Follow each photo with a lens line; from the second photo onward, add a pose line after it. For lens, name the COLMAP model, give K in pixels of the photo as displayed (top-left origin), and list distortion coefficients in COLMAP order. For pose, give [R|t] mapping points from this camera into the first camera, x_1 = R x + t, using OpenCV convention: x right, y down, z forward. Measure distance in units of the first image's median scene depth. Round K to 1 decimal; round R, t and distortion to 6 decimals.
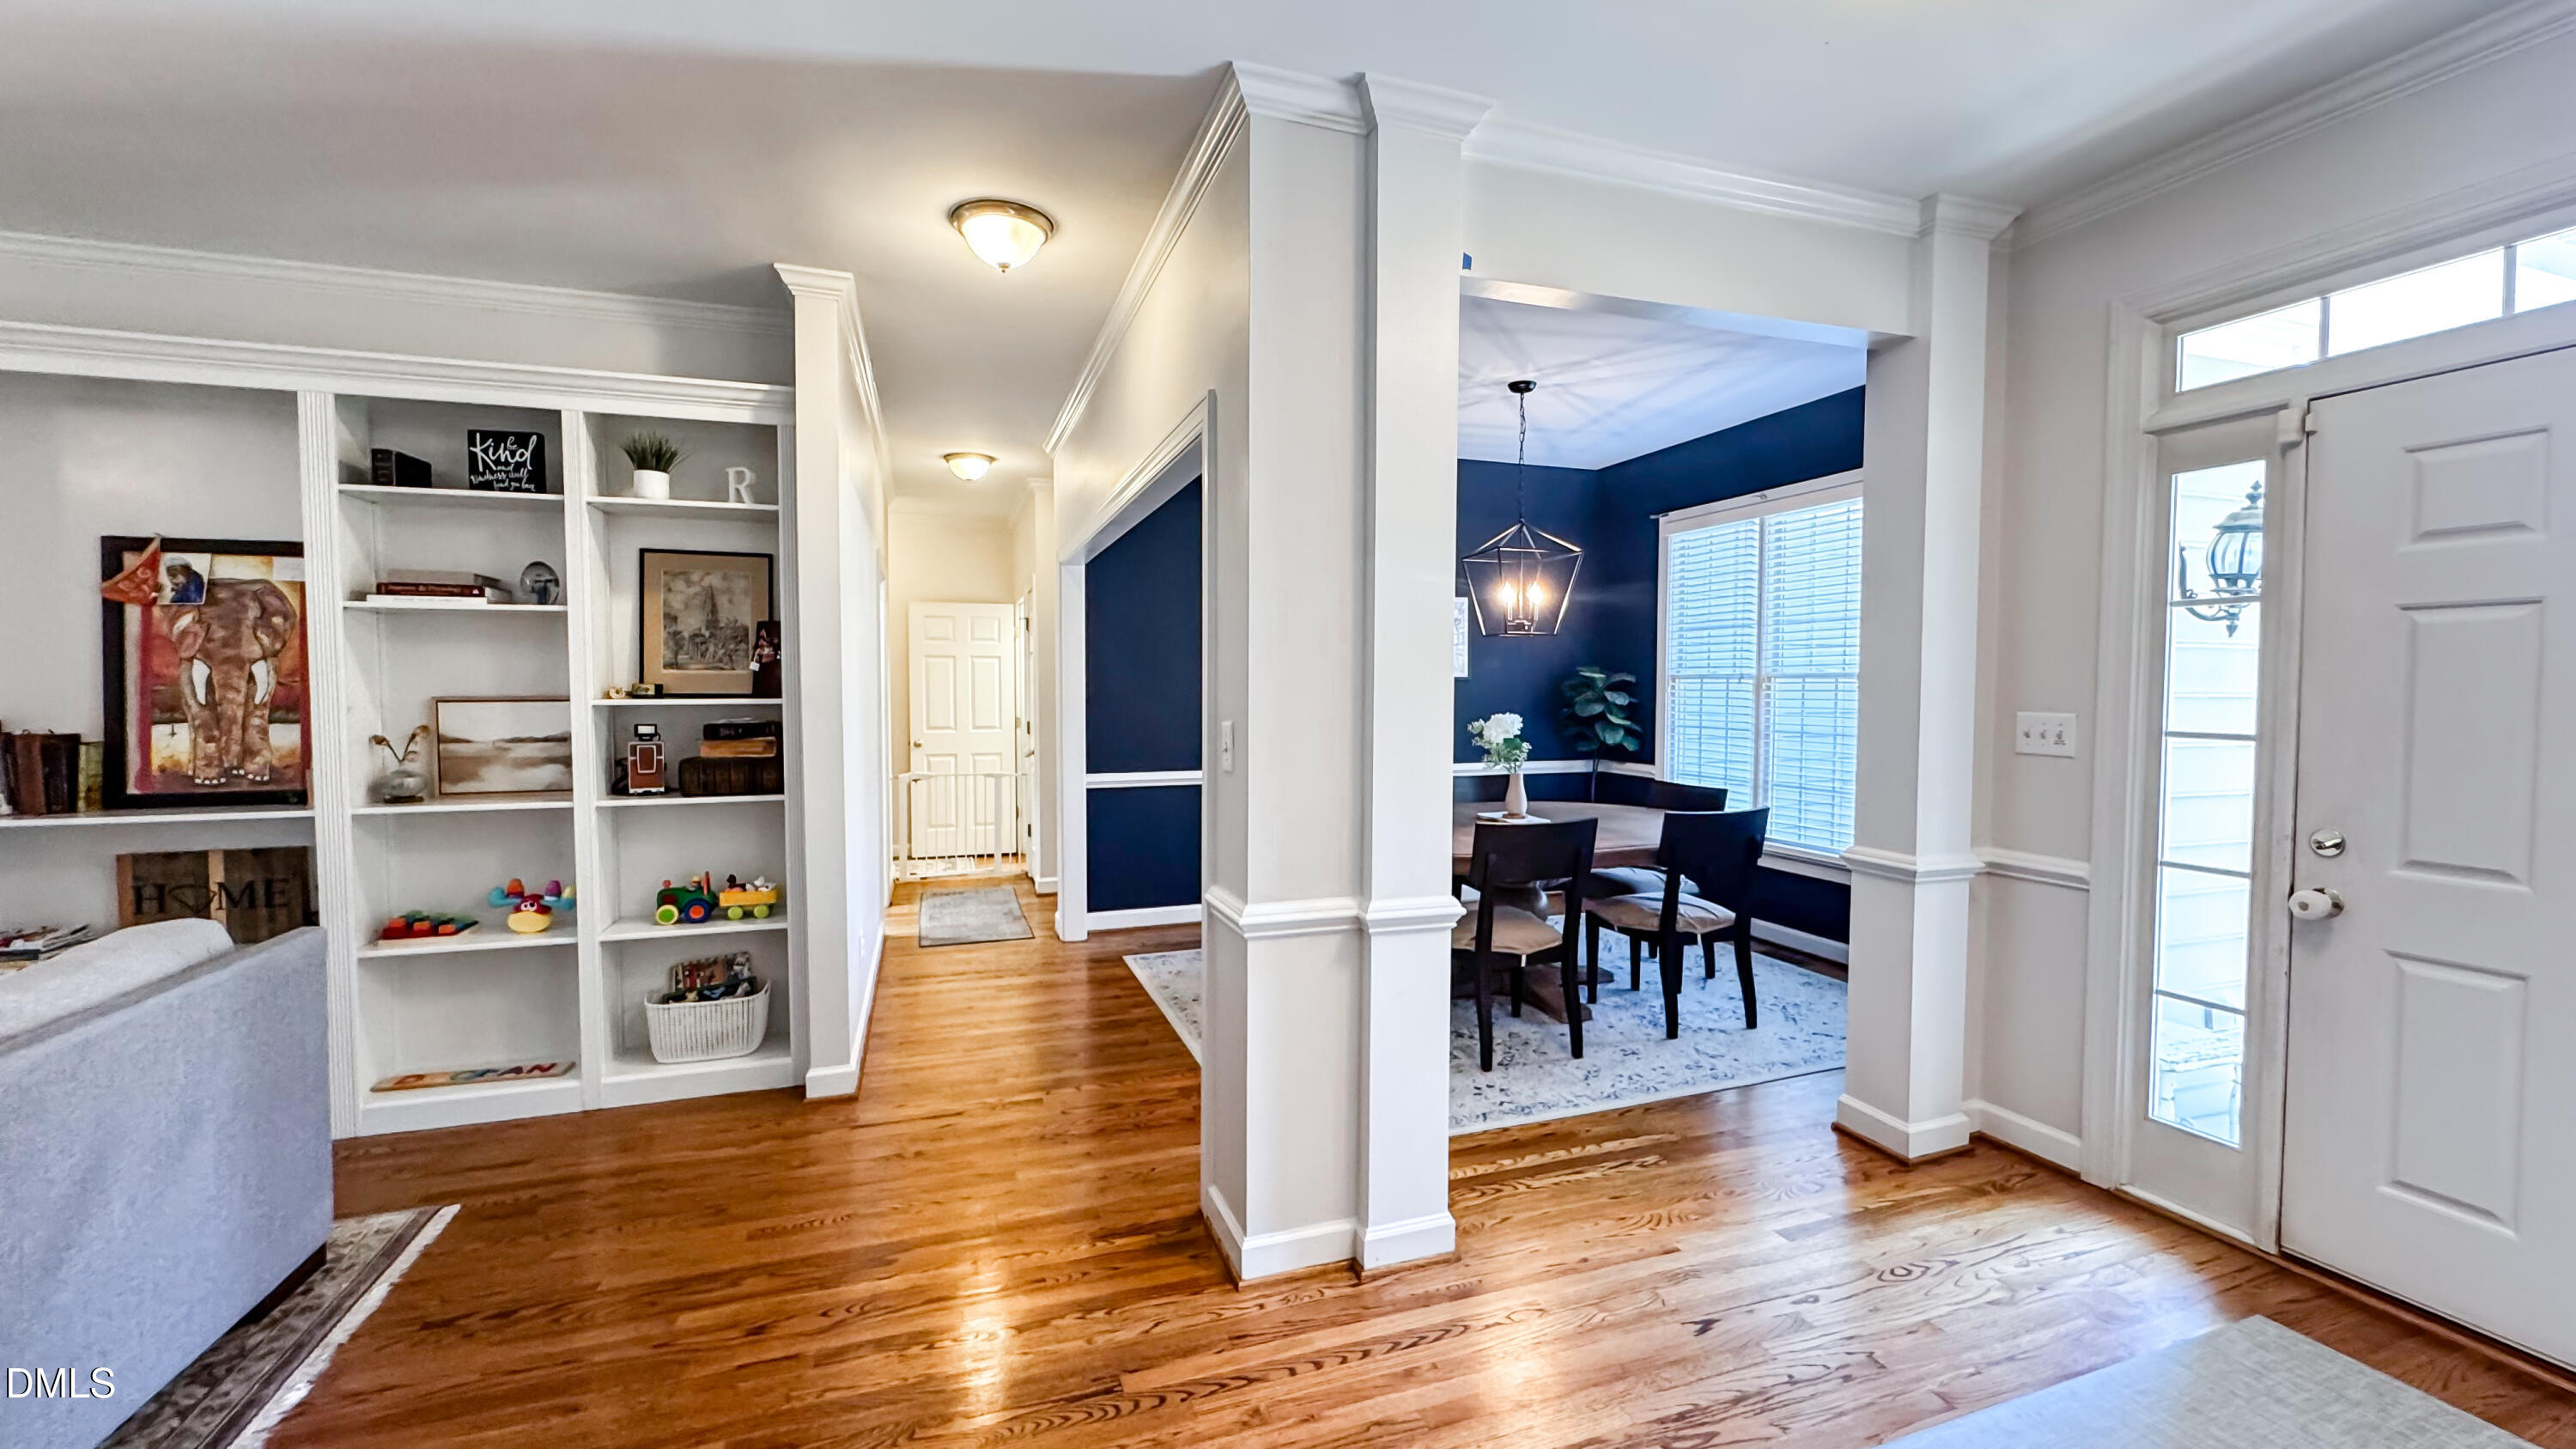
lens RADIAL K [[1037.4, 0, 1289.4], [0, 1037.4, 721.3], [0, 0, 1]] dist [-0.001764, 0.000293]
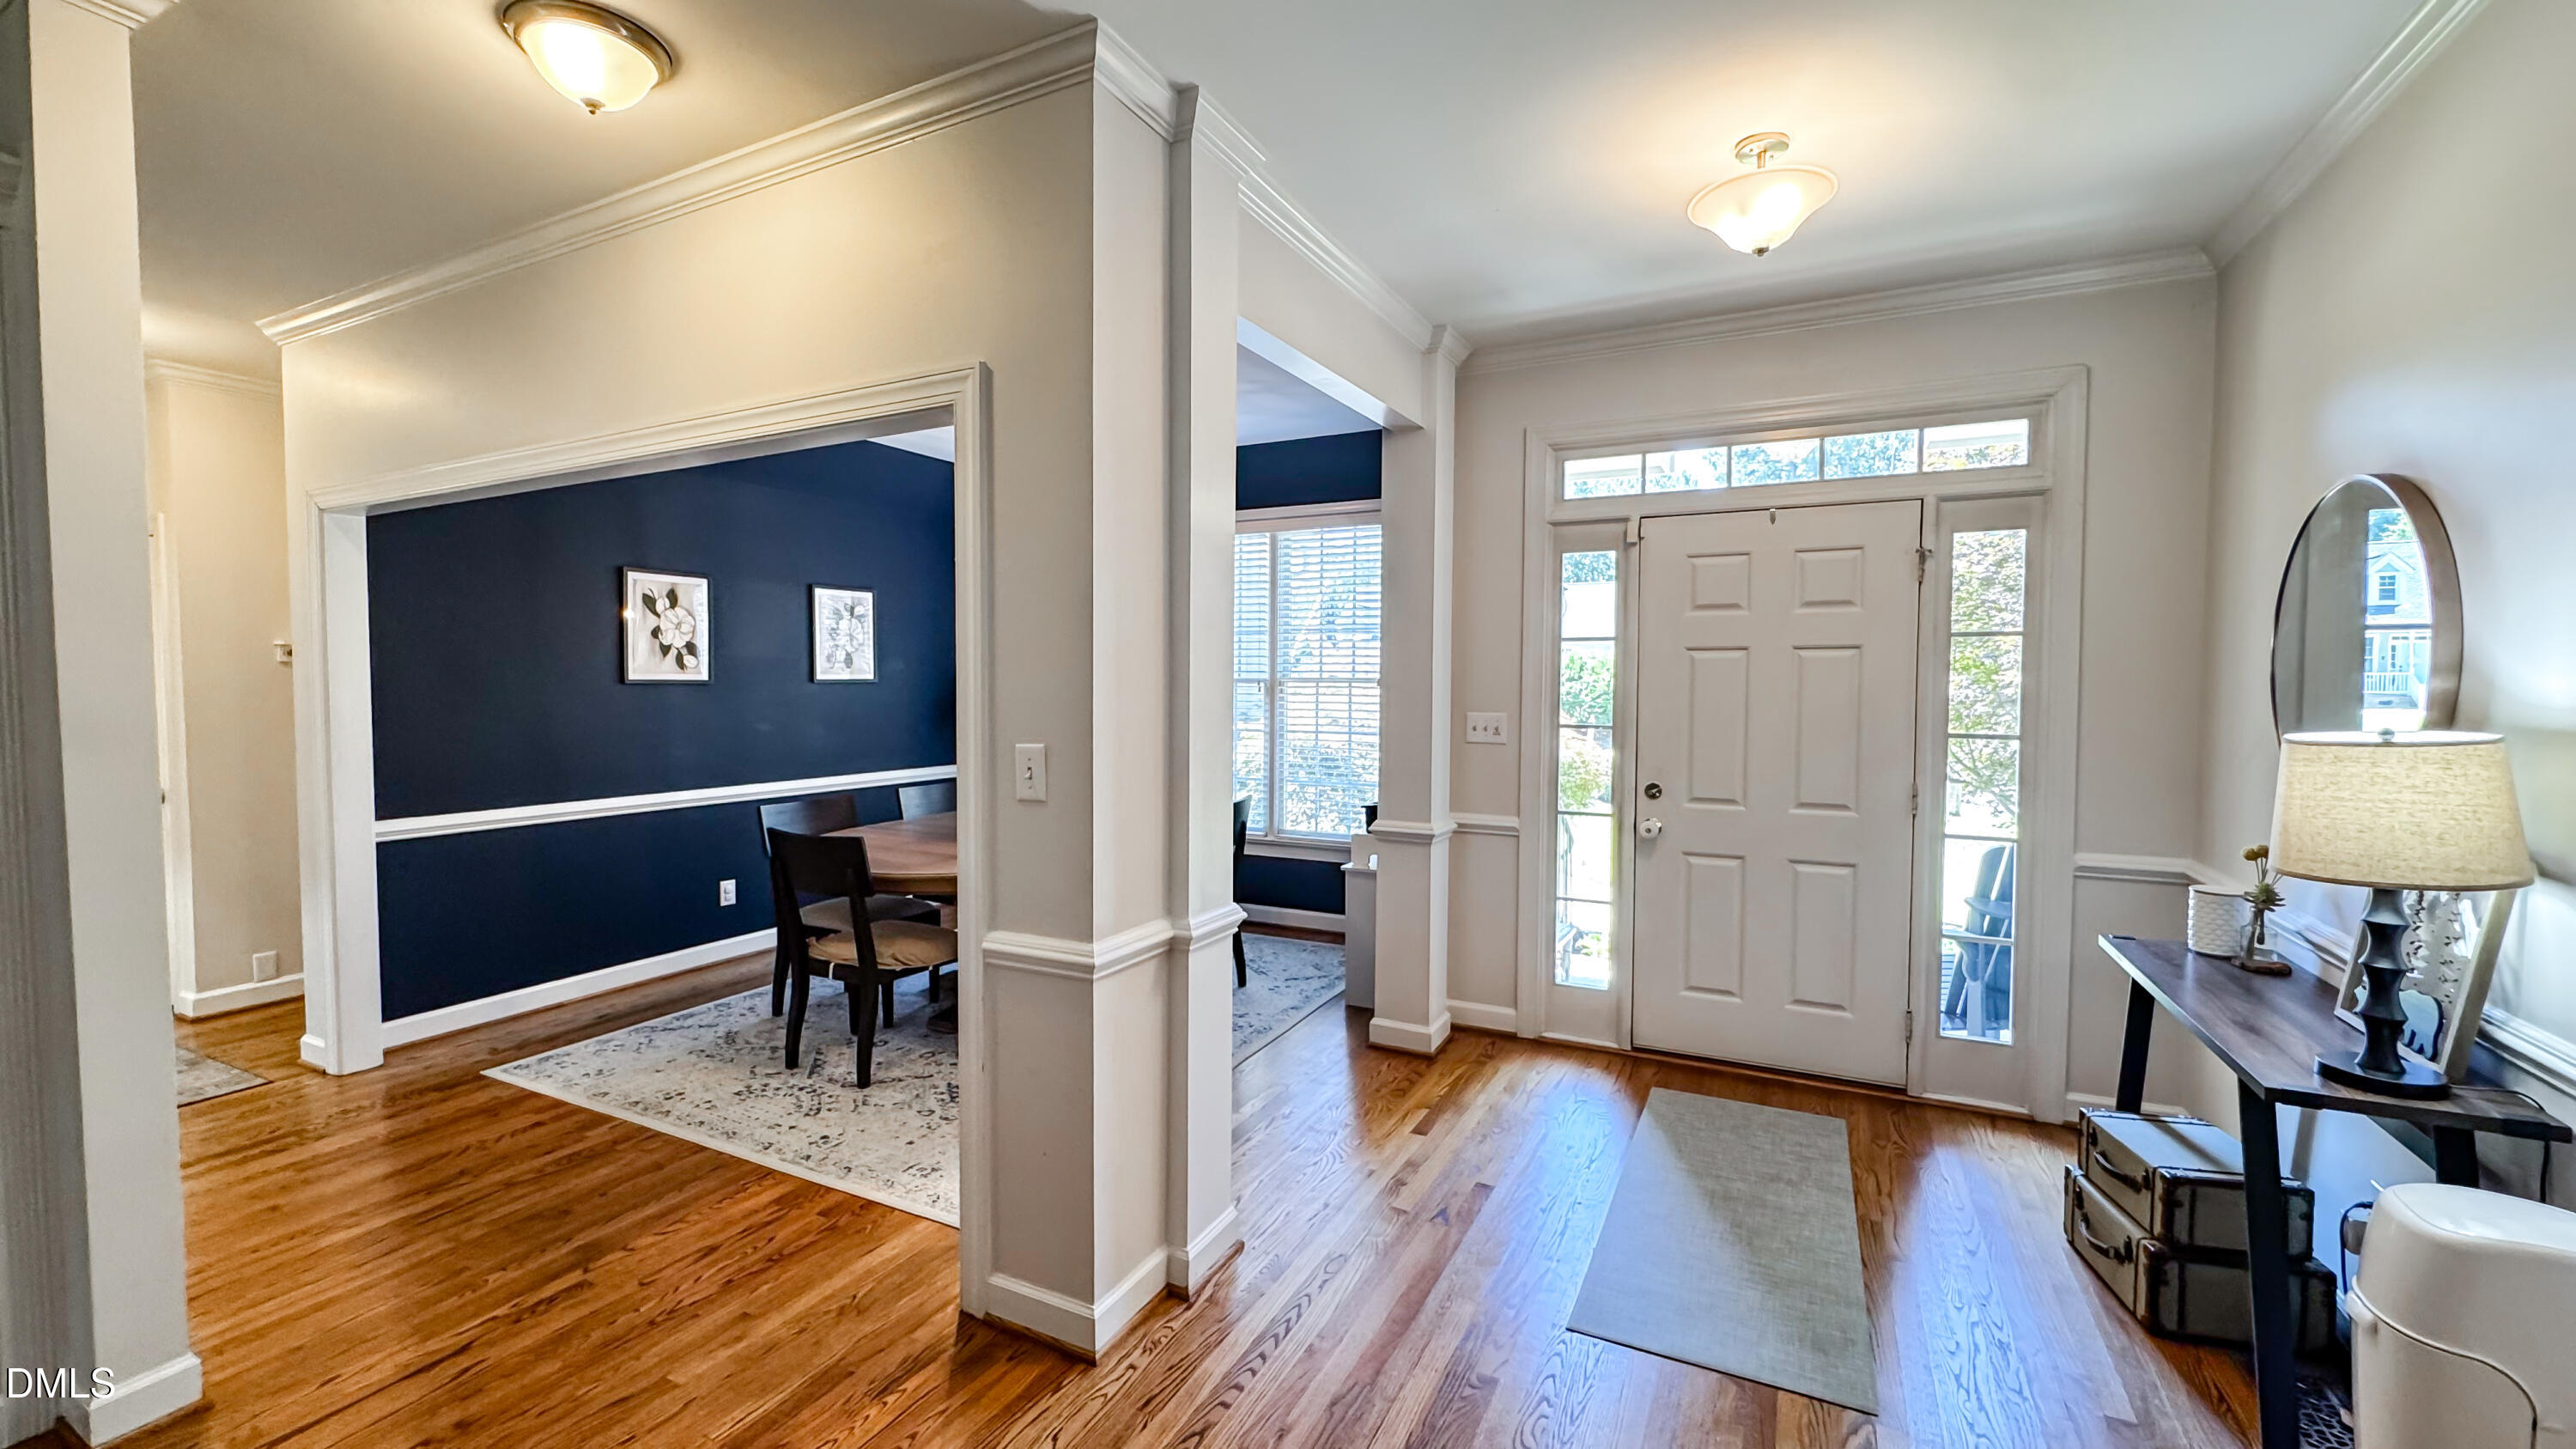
lens RADIAL K [[1037.4, 0, 1287.6], [0, 1037.4, 720.8], [0, 0, 1]] dist [-0.001764, 0.000293]
pose [[0.720598, -0.025614, 0.692879, -0.384117], [0.021715, 0.999661, 0.014372, -0.020617], [-0.693013, 0.004689, 0.720910, 0.154325]]
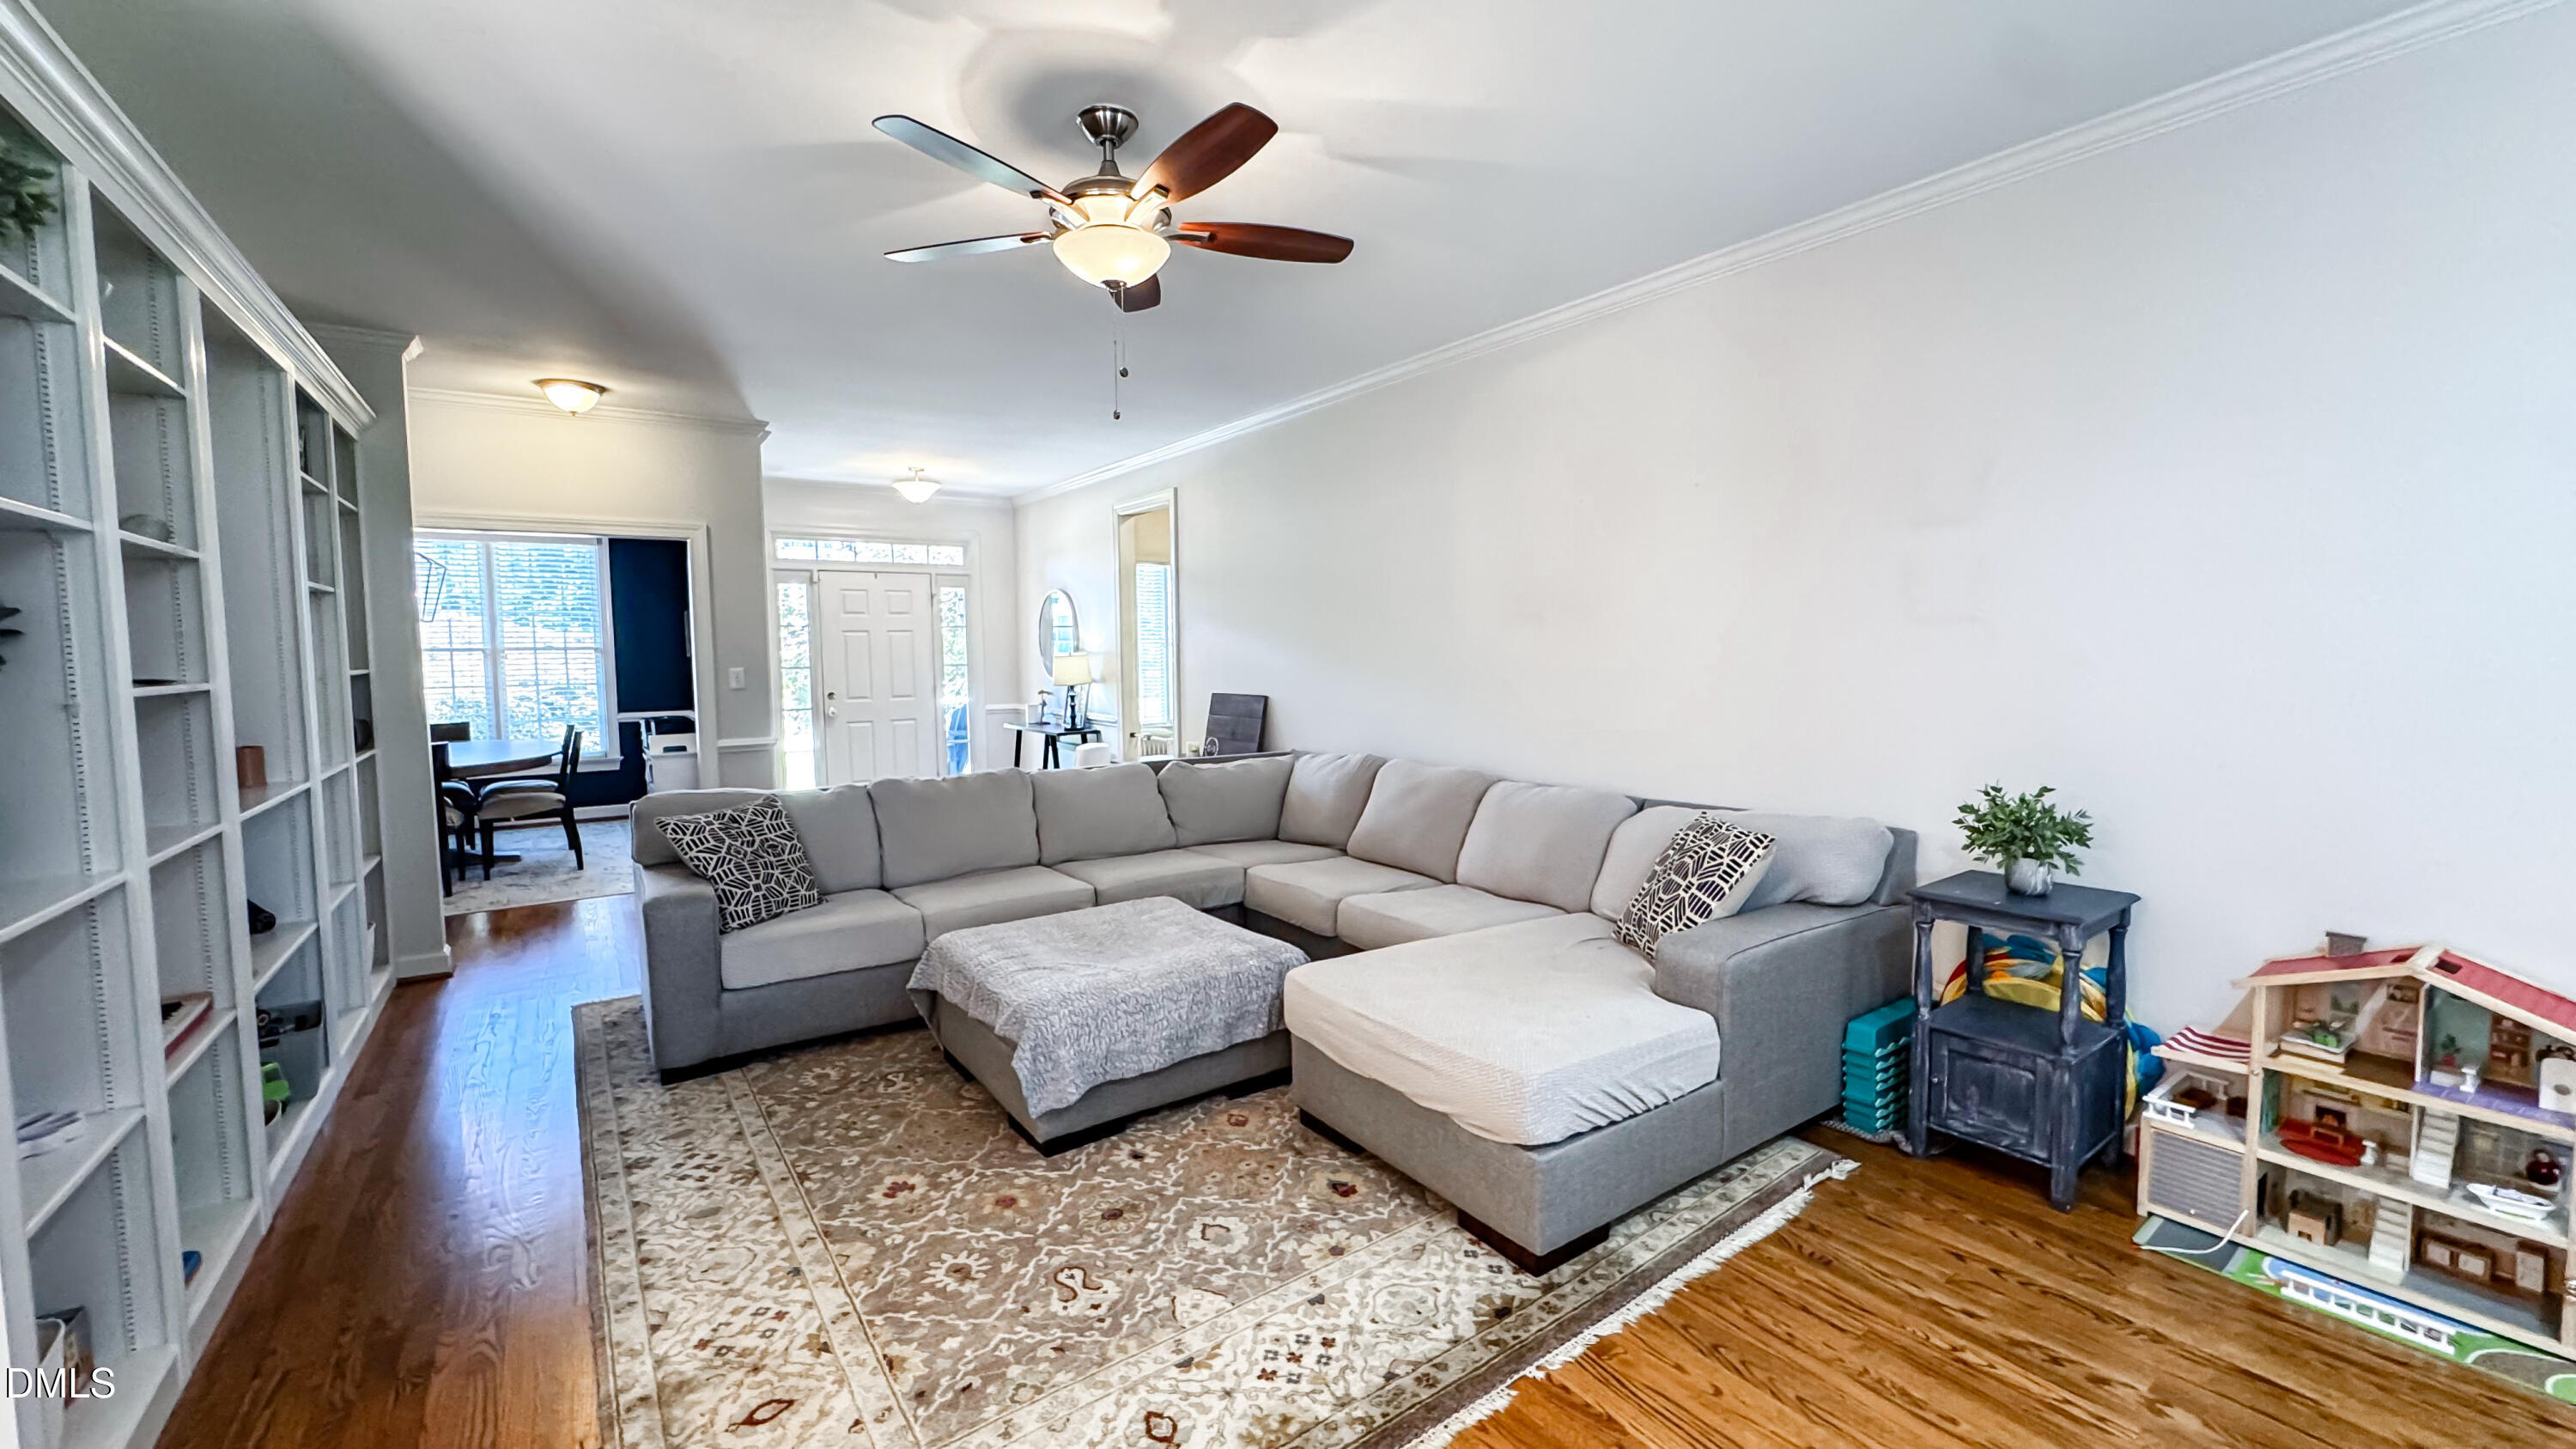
lens RADIAL K [[1037.4, 0, 1297.5], [0, 1037.4, 719.2], [0, 0, 1]] dist [-0.001764, 0.000293]
pose [[-0.278282, -0.064636, 0.958322, -2.036837], [0.045263, 0.995742, 0.080303, -0.012001], [-0.959432, 0.065724, -0.274172, 0.306196]]
